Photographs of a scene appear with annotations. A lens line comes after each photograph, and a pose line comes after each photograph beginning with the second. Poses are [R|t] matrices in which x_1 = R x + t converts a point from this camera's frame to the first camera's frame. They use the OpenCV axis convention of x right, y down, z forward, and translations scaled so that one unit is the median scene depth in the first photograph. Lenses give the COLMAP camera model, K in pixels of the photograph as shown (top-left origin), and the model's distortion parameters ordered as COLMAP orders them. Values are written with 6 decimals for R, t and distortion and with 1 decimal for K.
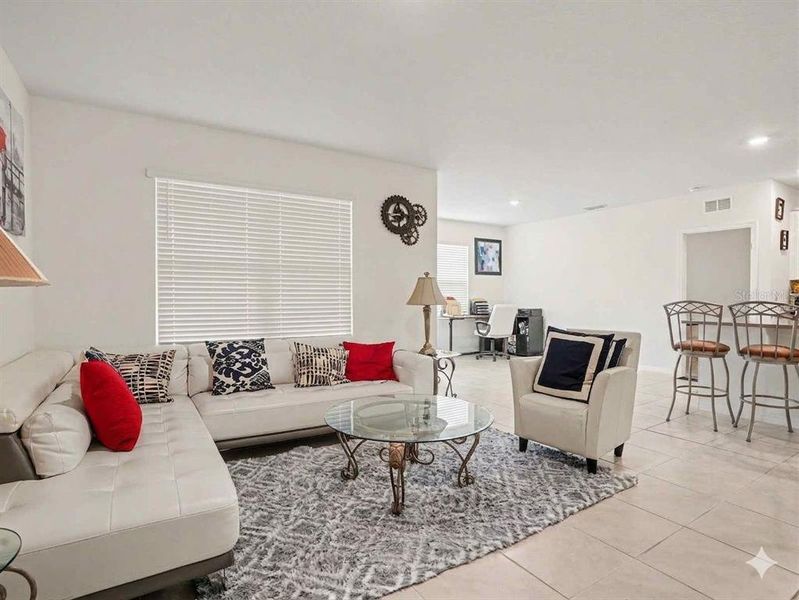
lens RADIAL K [[422.5, 0, 395.7], [0, 422.5, 308.3], [0, 0, 1]] dist [-0.022552, -0.000143]
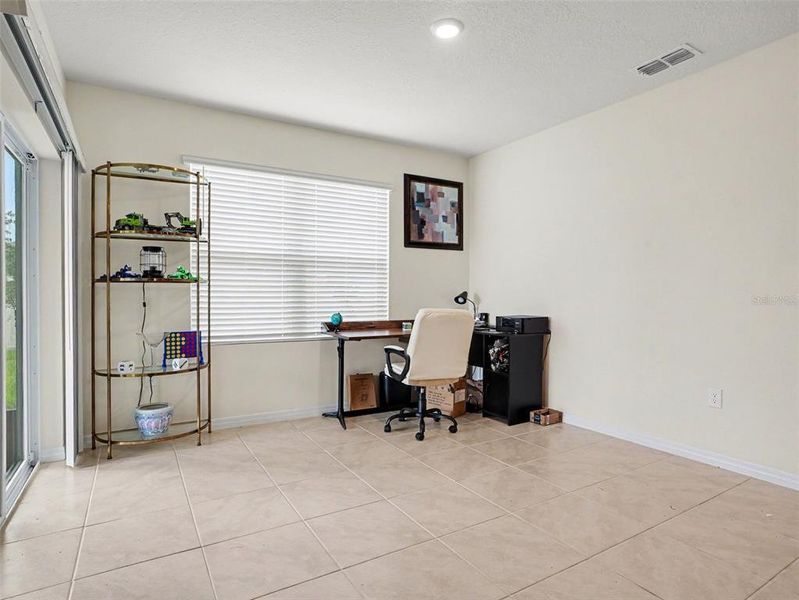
lens RADIAL K [[435.5, 0, 401.7], [0, 435.5, 296.4], [0, 0, 1]] dist [-0.088363, 0.045652]
pose [[0.999761, 0.005187, -0.021244, 0.343528], [-0.005495, 0.999880, -0.014483, -0.024218], [0.021166, 0.014596, 0.999669, 0.854682]]
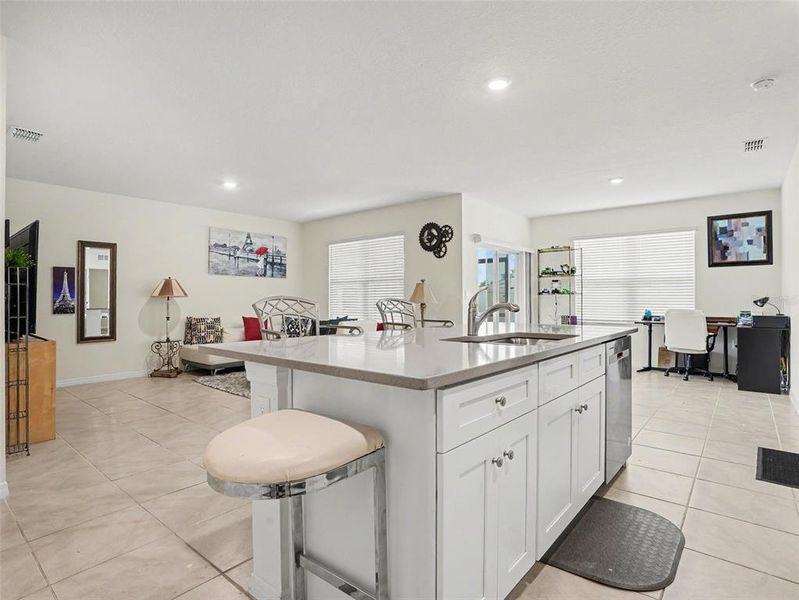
lens RADIAL K [[435.5, 0, 401.7], [0, 435.5, 296.4], [0, 0, 1]] dist [-0.088363, 0.045652]
pose [[0.302602, -0.008806, -0.953076, 1.267247], [-0.025465, 0.999526, -0.017320, -0.005029], [0.952777, 0.029511, 0.302235, 0.482849]]
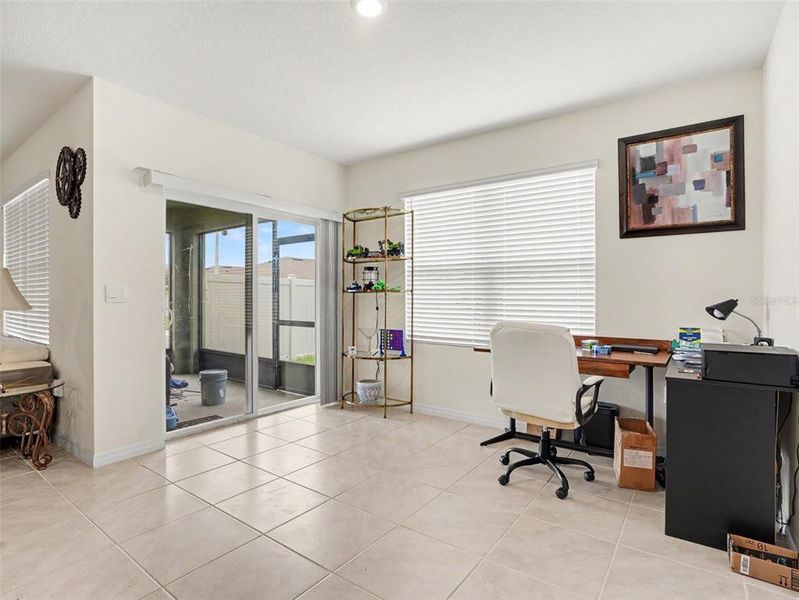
lens RADIAL K [[421.5, 0, 398.7], [0, 421.5, 296.4], [0, 0, 1]] dist [-0.078561, 0.035441]
pose [[0.362653, 0.002209, -0.931922, 0.795152], [-0.024292, 0.999680, -0.007084, -0.038829], [0.931608, 0.025207, 0.362590, 1.215351]]
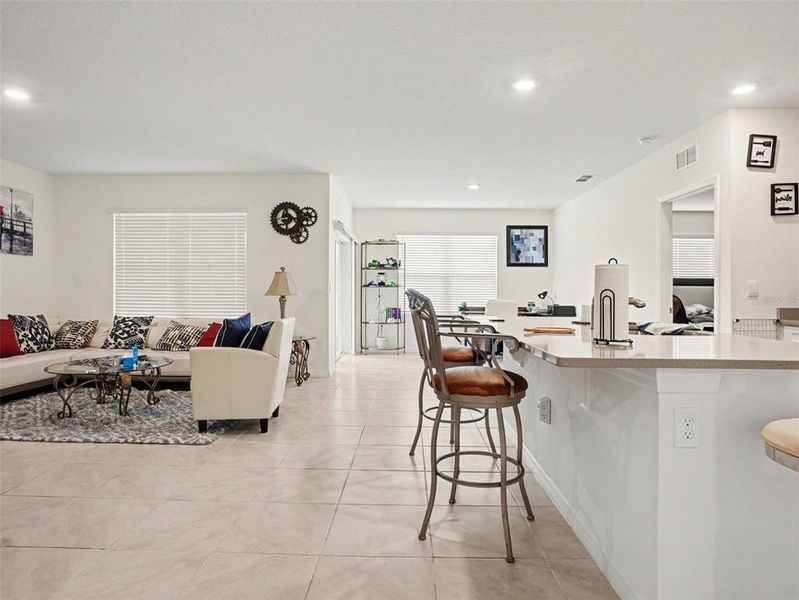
lens RADIAL K [[452.0, 0, 398.7], [0, 452.0, 307.8], [0, 0, 1]] dist [-0.040292, 0.020940]
pose [[0.831573, 0.023582, -0.554914, 0.933121], [-0.021952, 0.999713, 0.009588, 0.006299], [0.554981, 0.004209, 0.831852, 0.133729]]
